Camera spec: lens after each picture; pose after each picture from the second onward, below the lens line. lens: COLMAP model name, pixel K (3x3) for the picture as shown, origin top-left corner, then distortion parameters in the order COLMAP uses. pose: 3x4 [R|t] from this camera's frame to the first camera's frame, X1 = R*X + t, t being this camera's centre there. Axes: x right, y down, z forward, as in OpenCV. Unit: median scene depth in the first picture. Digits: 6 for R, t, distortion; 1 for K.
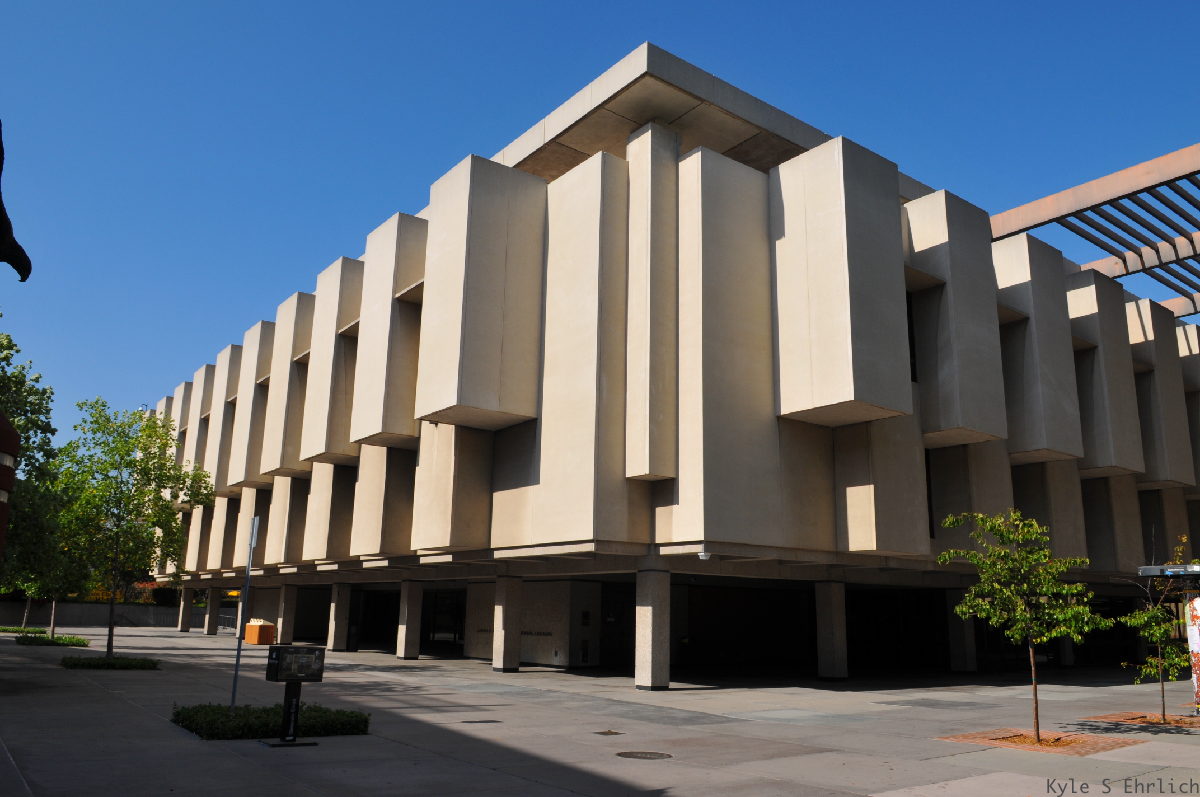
lens RADIAL K [[897.3, 0, 603.3], [0, 897.3, 402.6], [0, 0, 1]] dist [-0.019508, -0.038927]
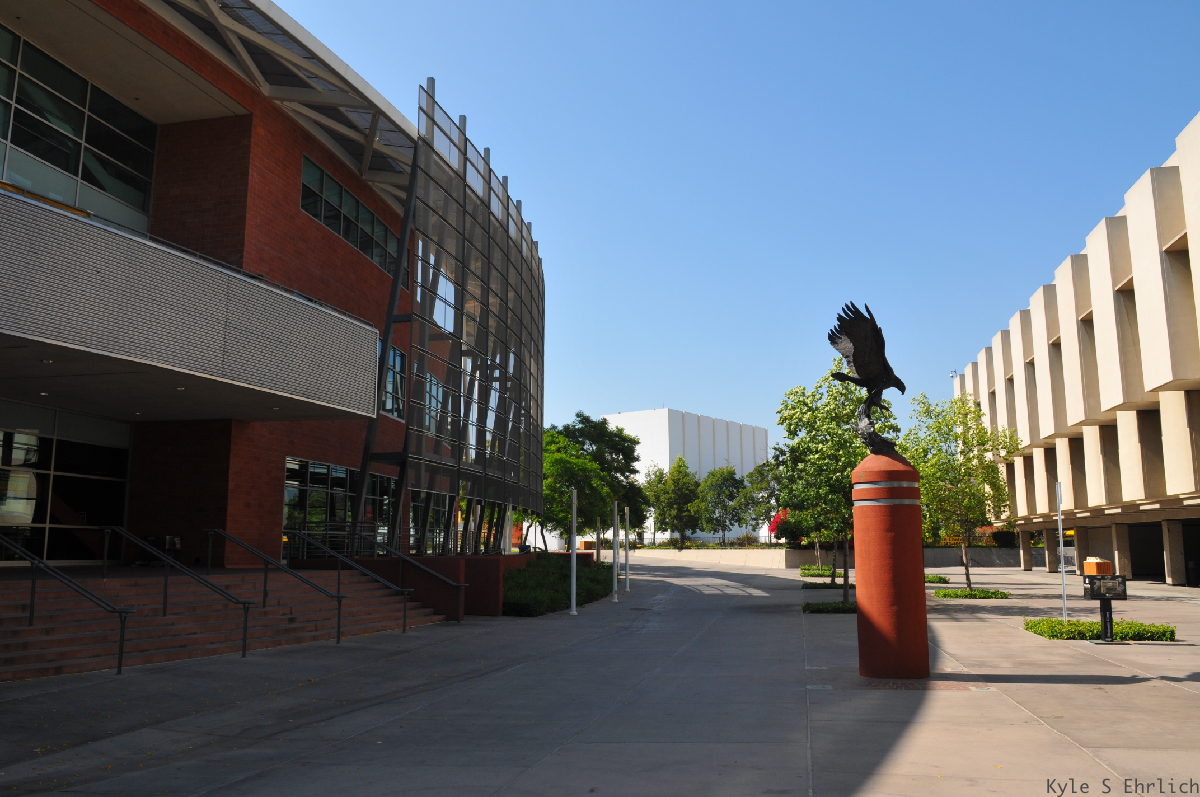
lens RADIAL K [[920.9, 0, 602.2], [0, 920.9, 399.0], [0, 0, 1]] dist [-0.017400, -0.037528]
pose [[0.653099, -0.141780, -0.743881, 0.113465], [0.189714, 0.981625, -0.020532, -0.053706], [0.733123, -0.127715, 0.667996, -0.227020]]
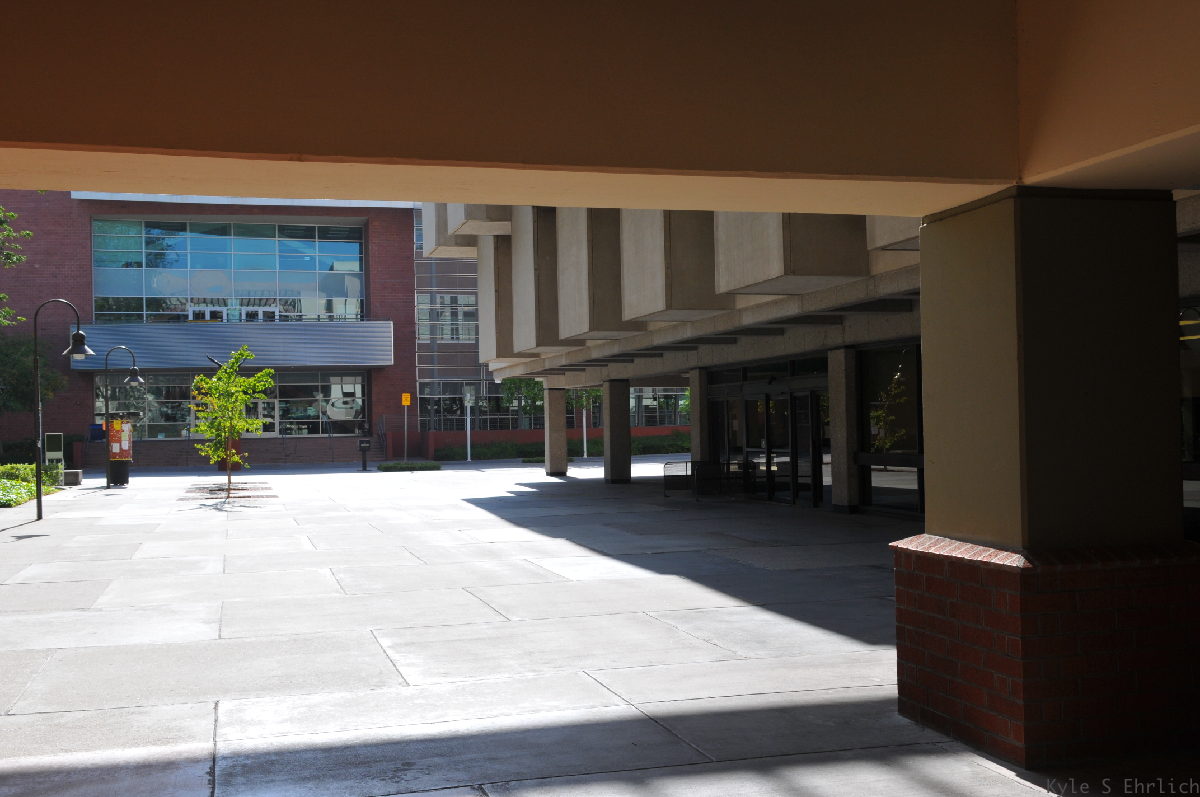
lens RADIAL K [[1250.4, 0, 604.8], [0, 1250.4, 399.5], [0, 0, 1]] dist [0.042968, -0.007299]
pose [[-0.360420, -0.032060, -0.932239, 1.572837], [0.229168, 0.965735, -0.121813, 0.401755], [0.904201, -0.257543, -0.340723, 1.533700]]
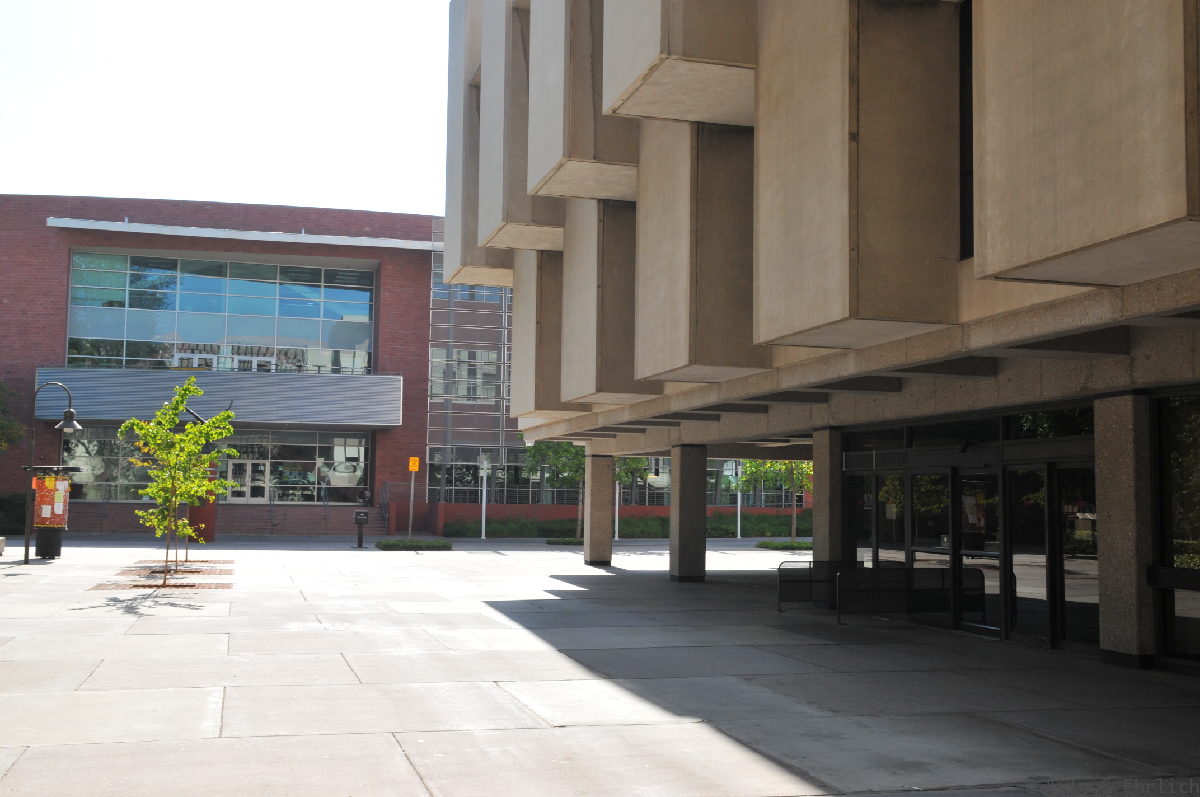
lens RADIAL K [[1250.4, 0, 604.8], [0, 1250.4, 399.5], [0, 0, 1]] dist [0.042968, -0.007299]
pose [[-0.365200, -0.101152, -0.925417, 1.284288], [0.194876, 0.963748, -0.182246, 0.356571], [0.910303, -0.246898, -0.332248, 1.373394]]
